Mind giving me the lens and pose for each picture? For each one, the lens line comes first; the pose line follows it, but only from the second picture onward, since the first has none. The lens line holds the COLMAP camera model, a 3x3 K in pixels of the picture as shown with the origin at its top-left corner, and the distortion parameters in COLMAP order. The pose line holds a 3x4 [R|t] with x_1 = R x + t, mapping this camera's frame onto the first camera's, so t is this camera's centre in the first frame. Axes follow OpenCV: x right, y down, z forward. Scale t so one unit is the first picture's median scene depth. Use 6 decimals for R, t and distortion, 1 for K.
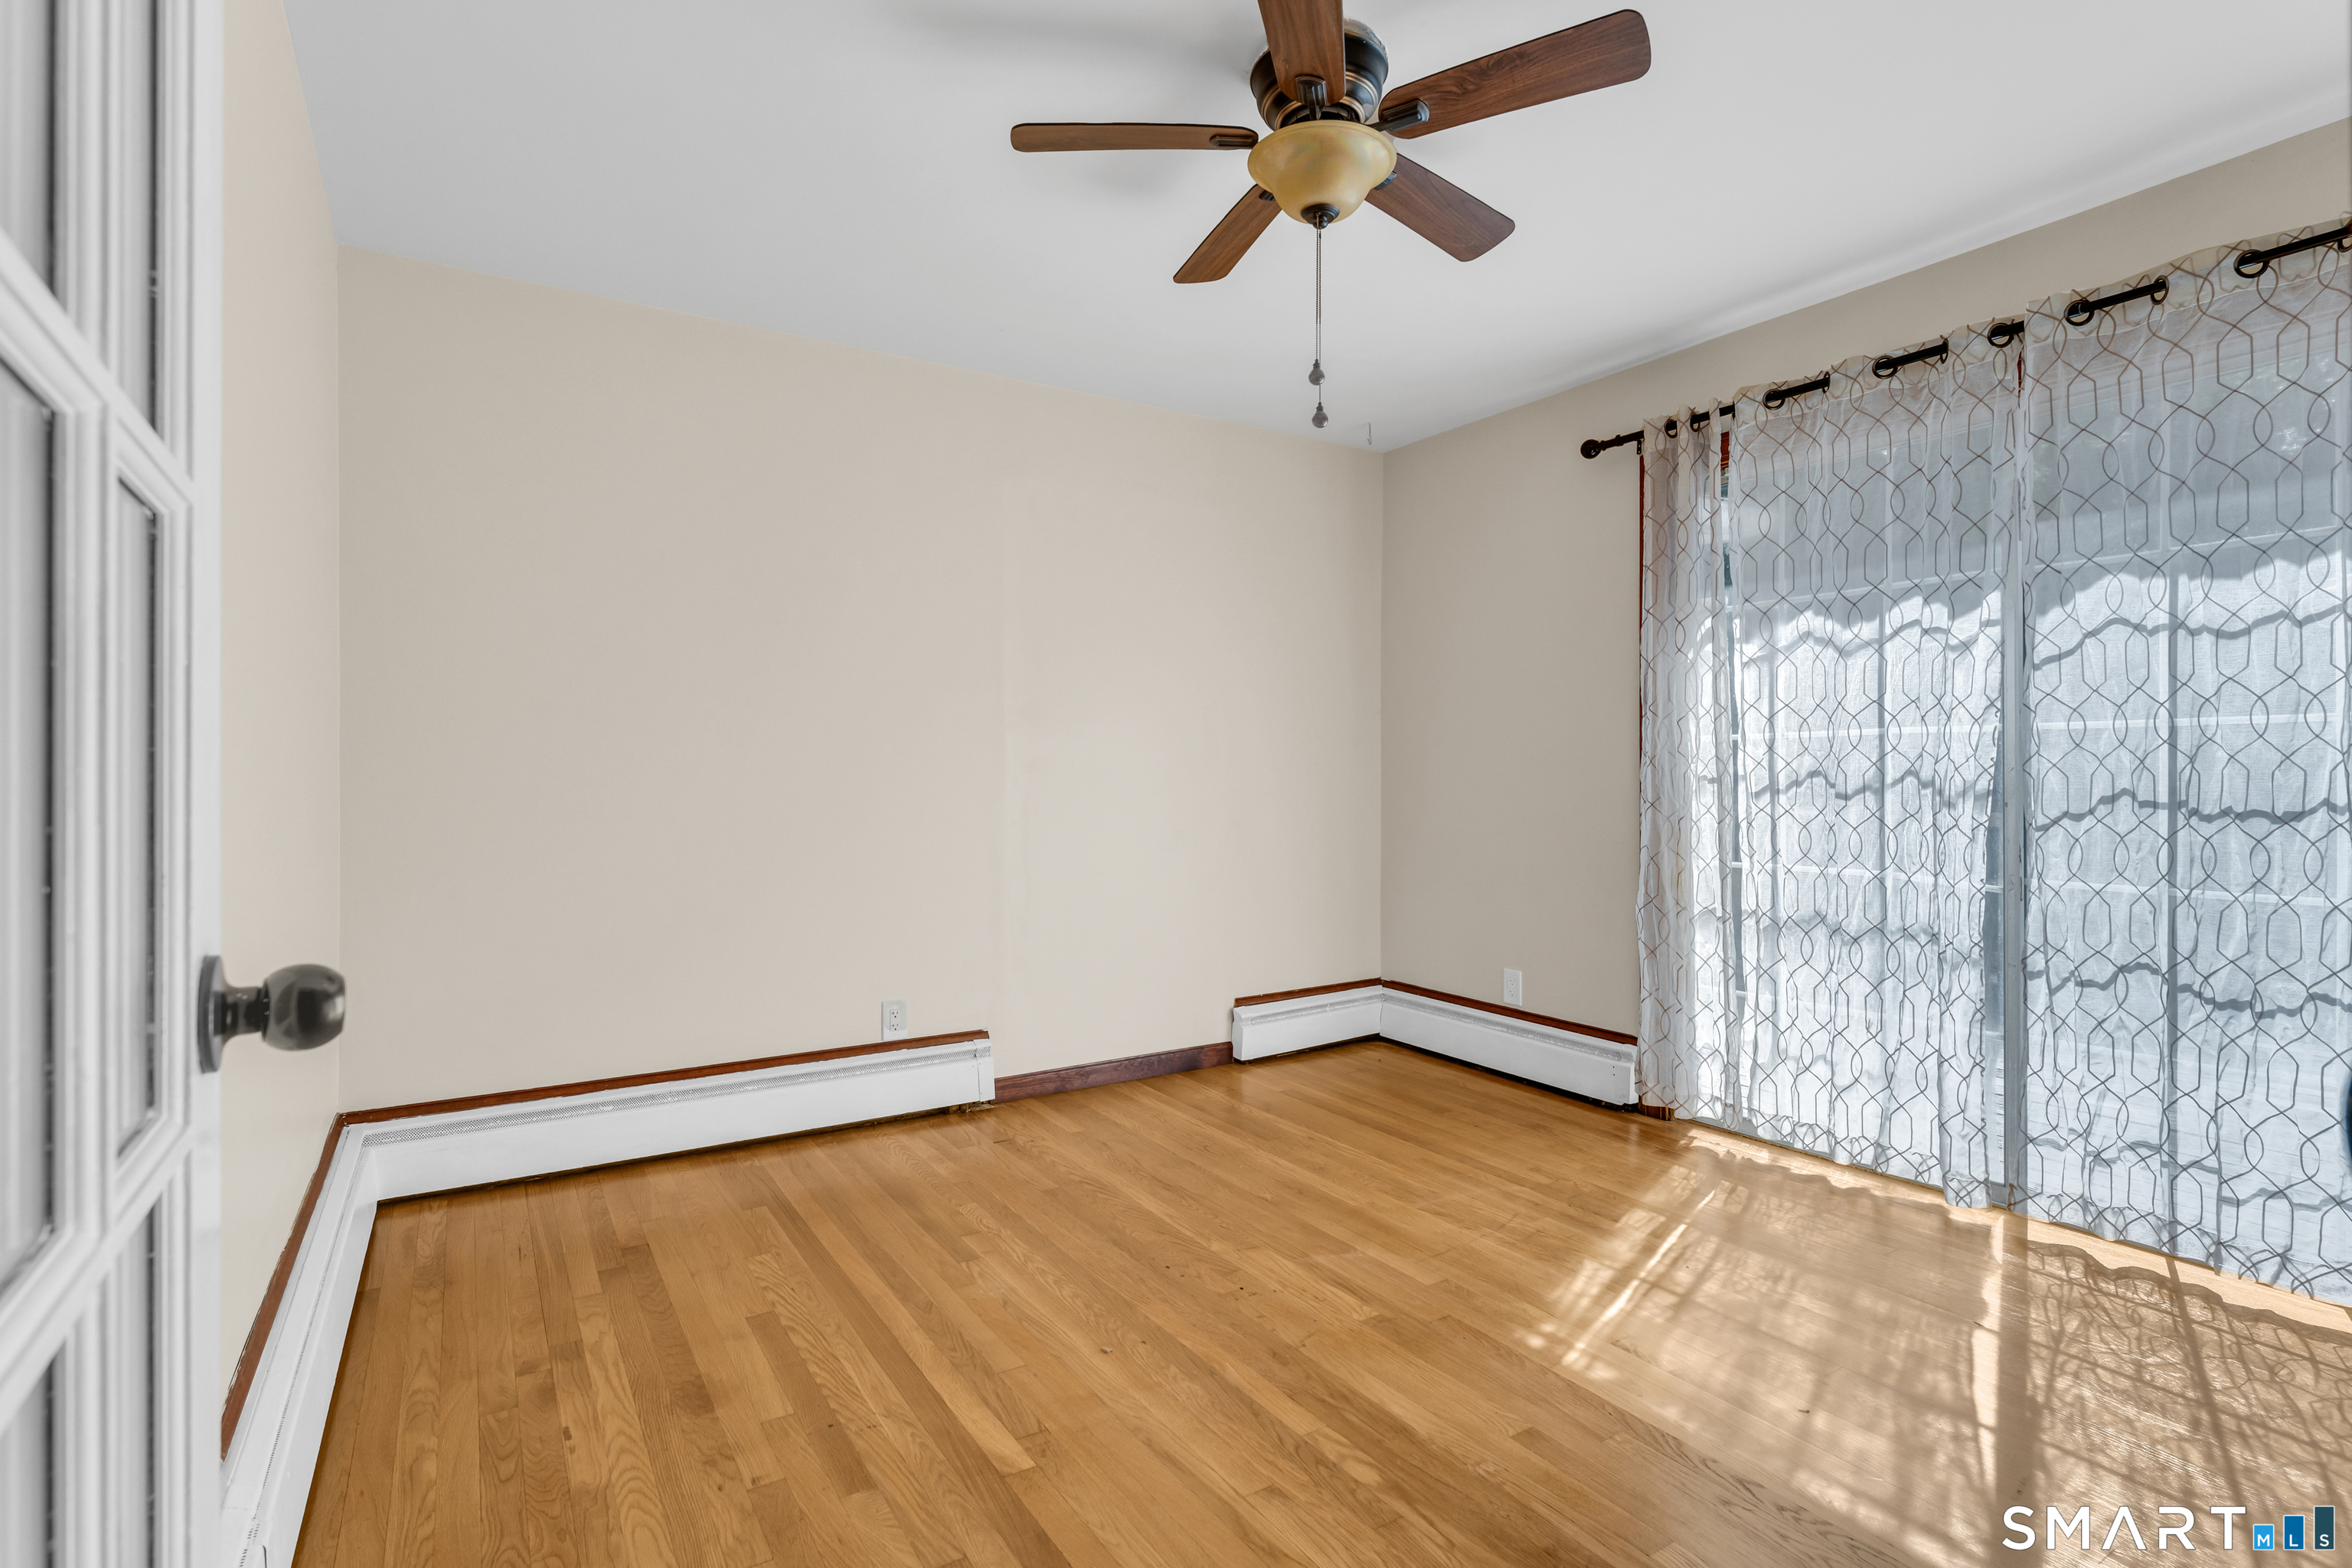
lens RADIAL K [[1180.0, 0, 1163.4], [0, 1180.0, 776.2], [0, 0, 1]] dist [0.000203, -0.000054]
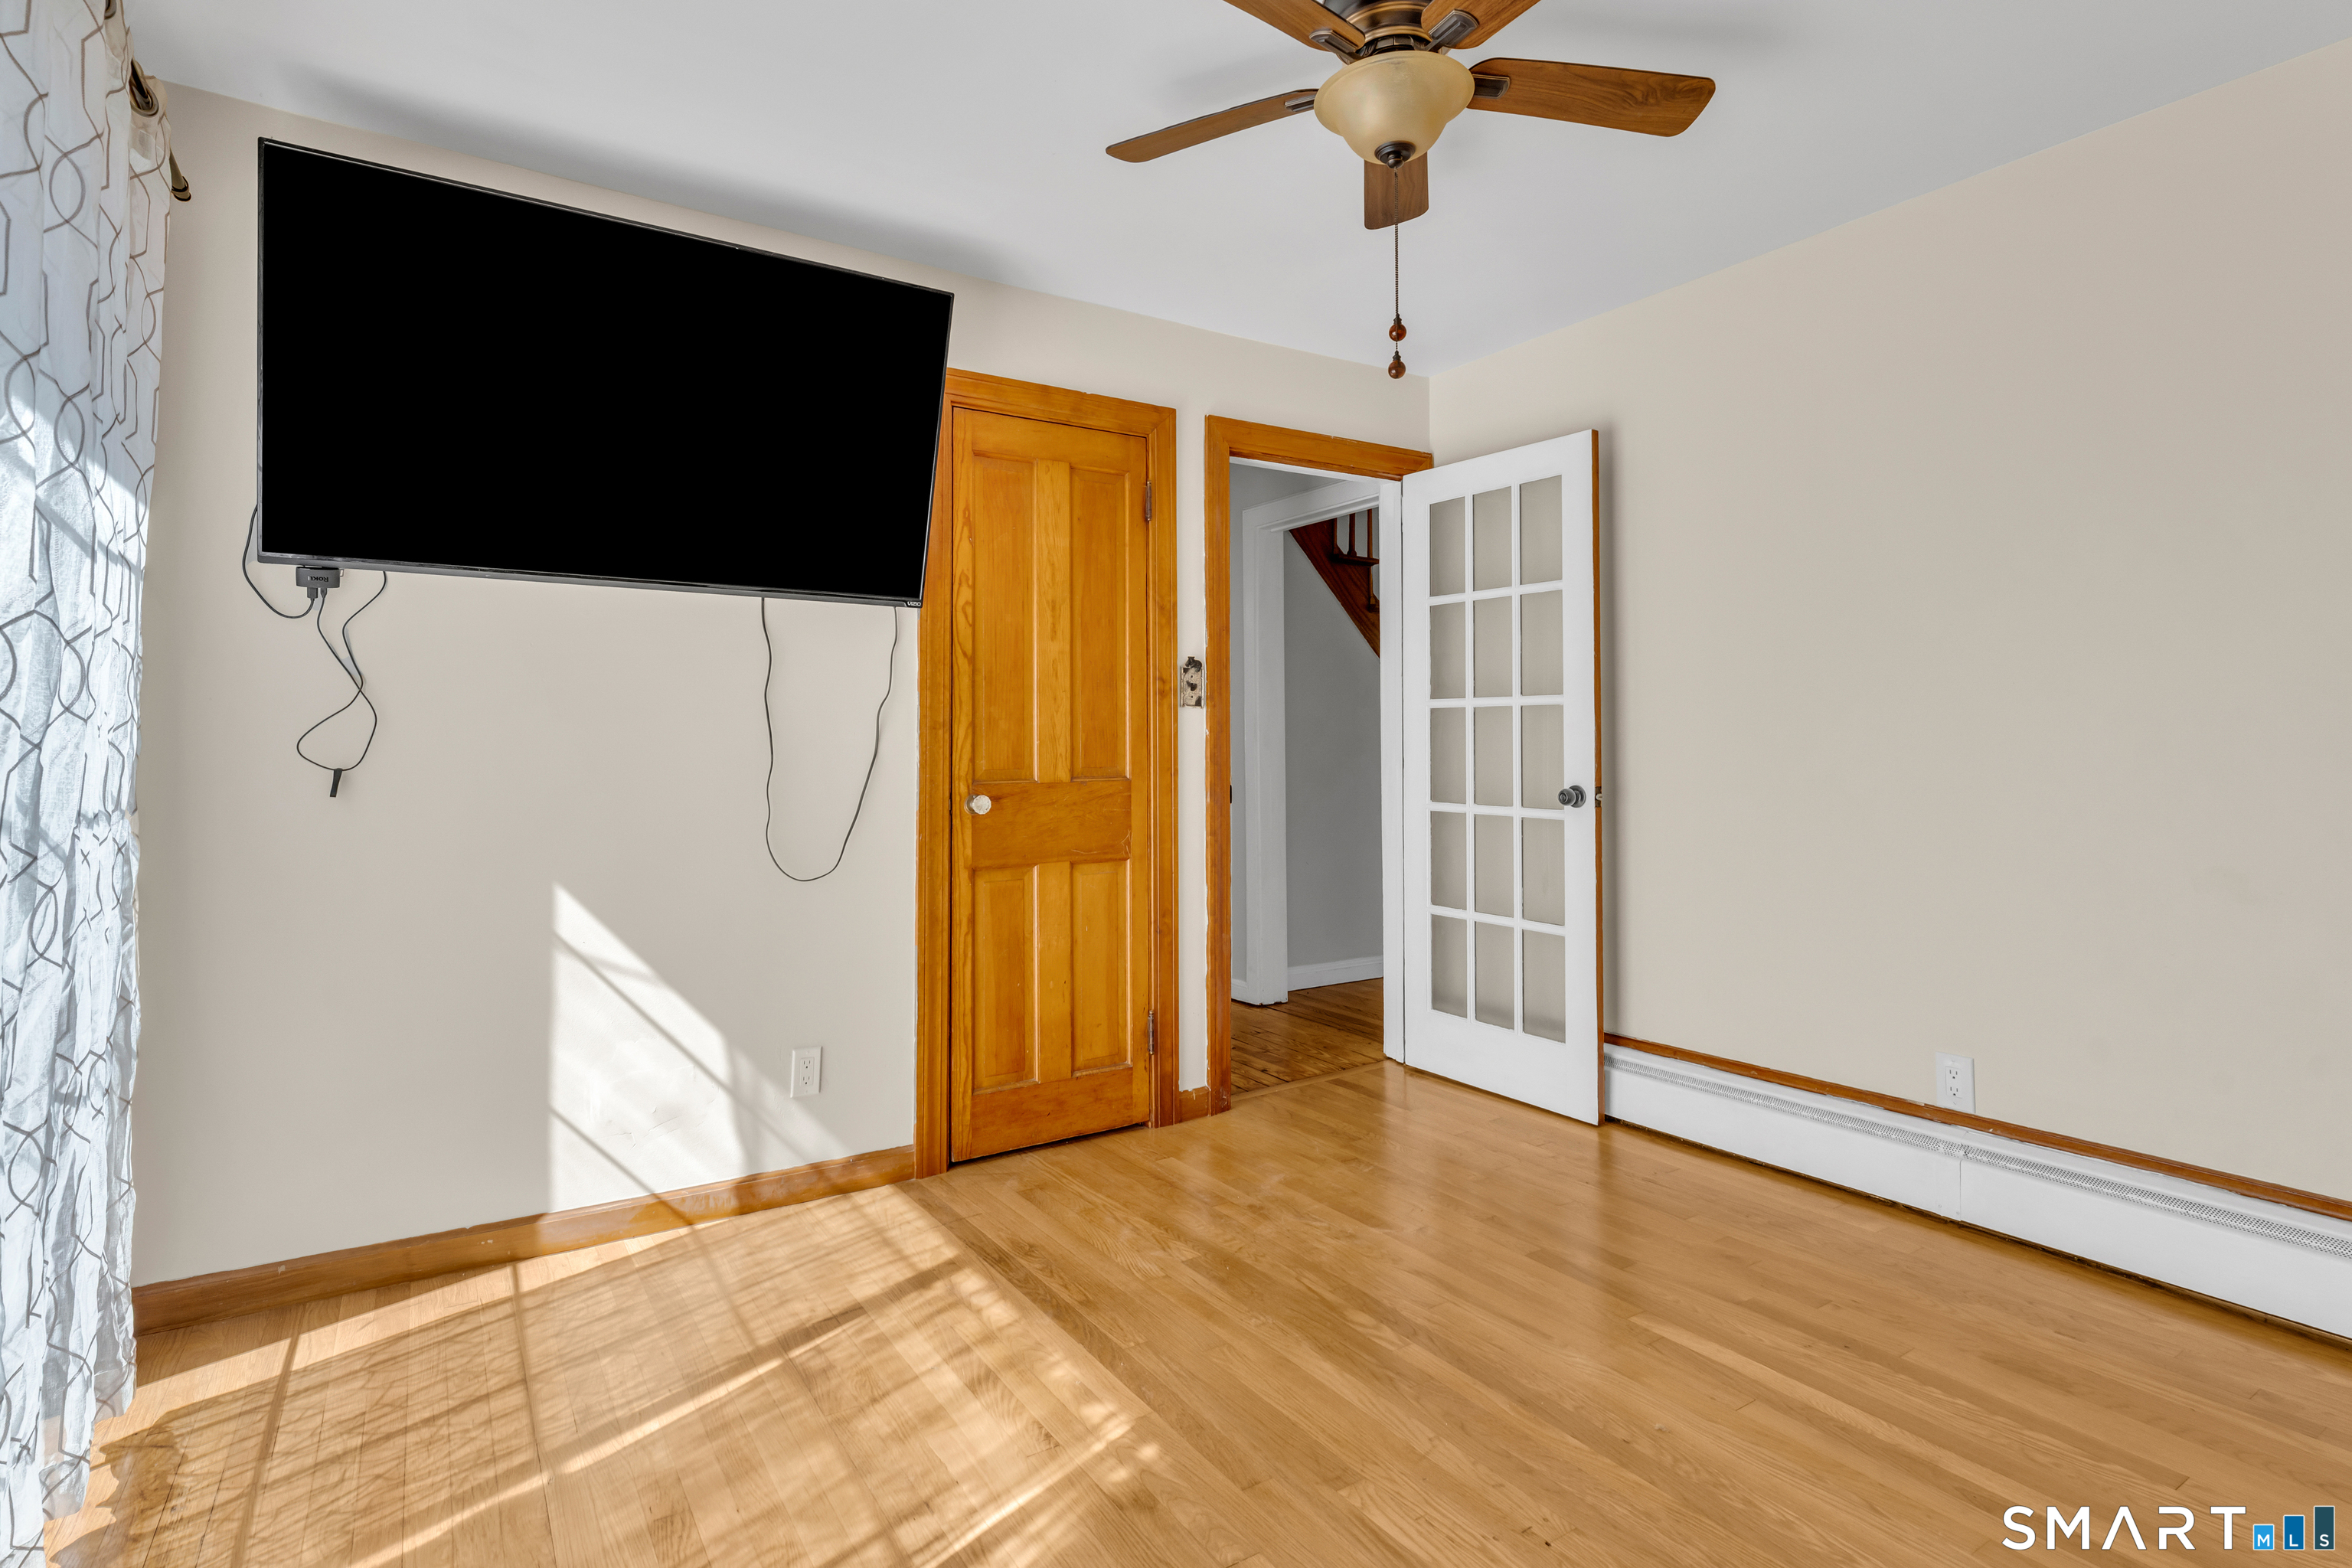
lens RADIAL K [[1206.0, 0, 1176.0], [0, 1206.0, 784.0], [0, 0, 1]] dist [-0.001553, -0.000398]
pose [[-0.999723, 0.003329, -0.023304, 0.336628], [0.002641, 0.999562, 0.029493, -0.004291], [0.023392, 0.029423, -0.999293, 1.943456]]
